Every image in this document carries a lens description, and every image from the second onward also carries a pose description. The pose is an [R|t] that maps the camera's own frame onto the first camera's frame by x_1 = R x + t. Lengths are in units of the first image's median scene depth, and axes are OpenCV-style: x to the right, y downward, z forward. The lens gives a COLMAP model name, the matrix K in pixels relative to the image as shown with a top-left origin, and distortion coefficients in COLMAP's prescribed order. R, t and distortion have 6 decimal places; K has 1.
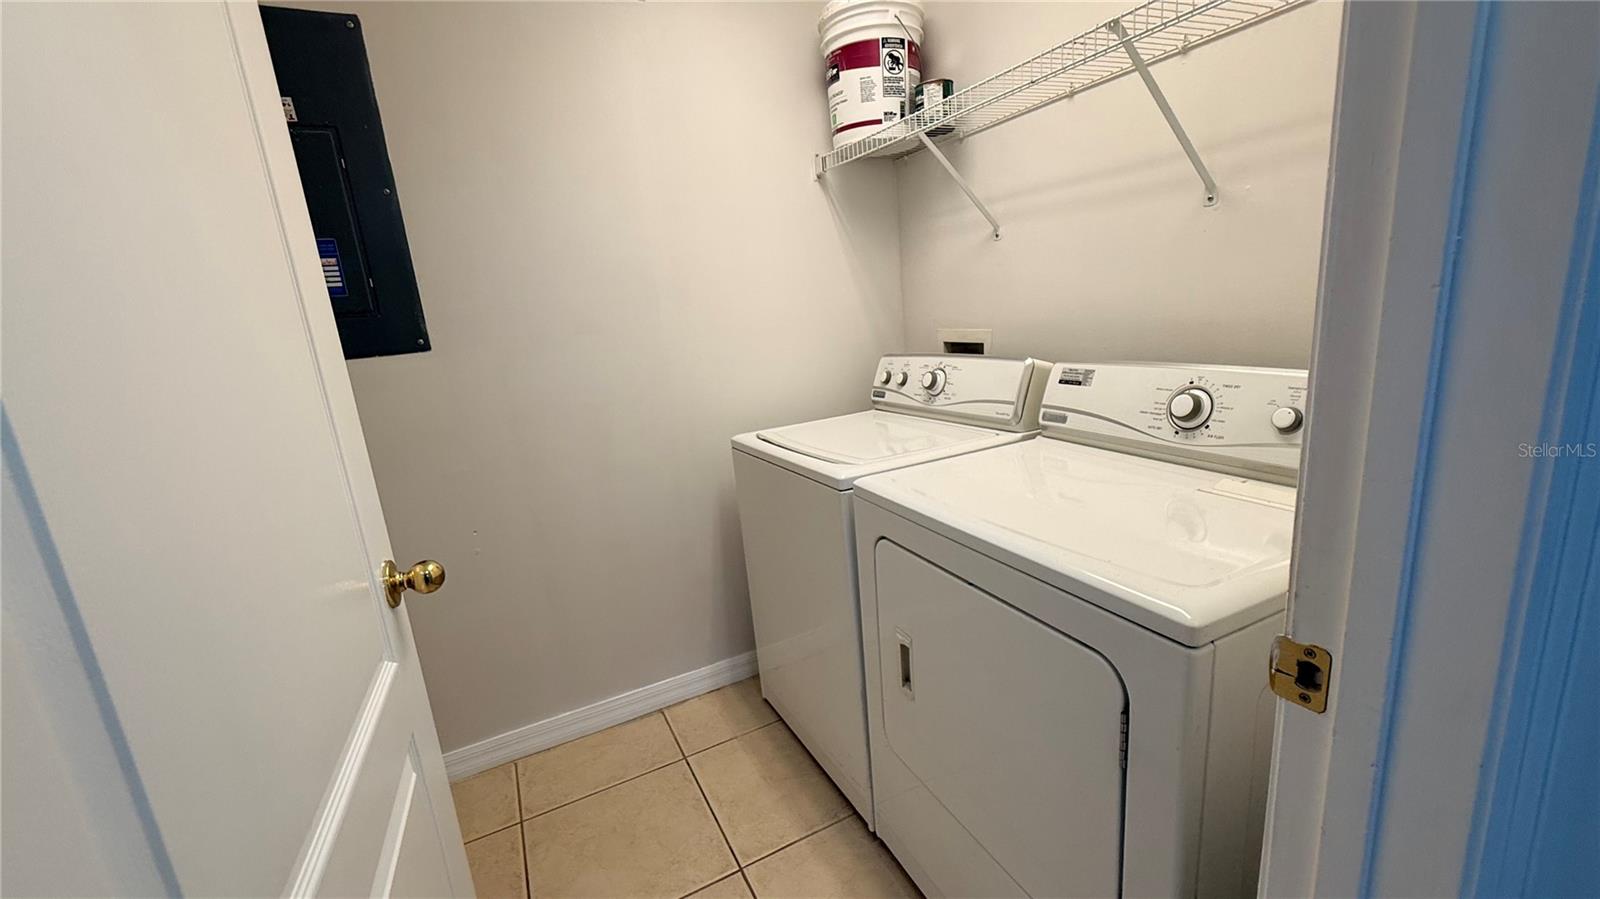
lens RADIAL K [[644.3, 0, 806.1], [0, 644.3, 452.5], [0, 0, 1]] dist [-0.001116, 0.000170]
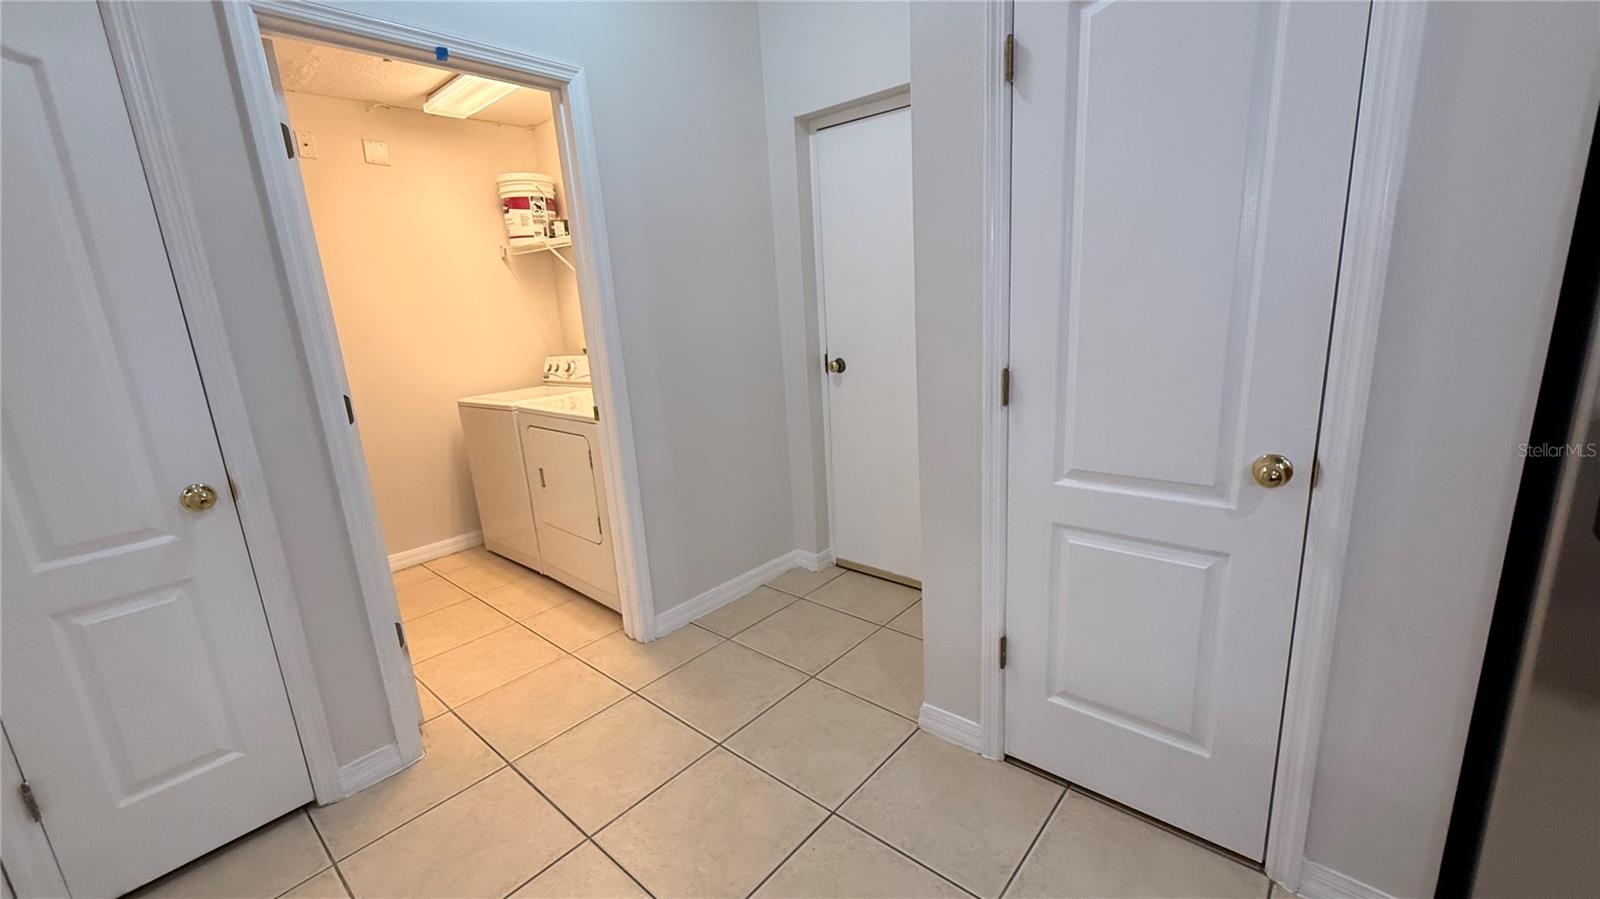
lens RADIAL K [[644.3, 0, 806.1], [0, 644.3, 452.5], [0, 0, 1]] dist [-0.001116, 0.000170]
pose [[0.930563, -0.057206, 0.361635, 0.140452], [0.066139, 0.997734, -0.012360, 0.222063], [-0.360109, 0.035420, 0.932238, -1.099883]]
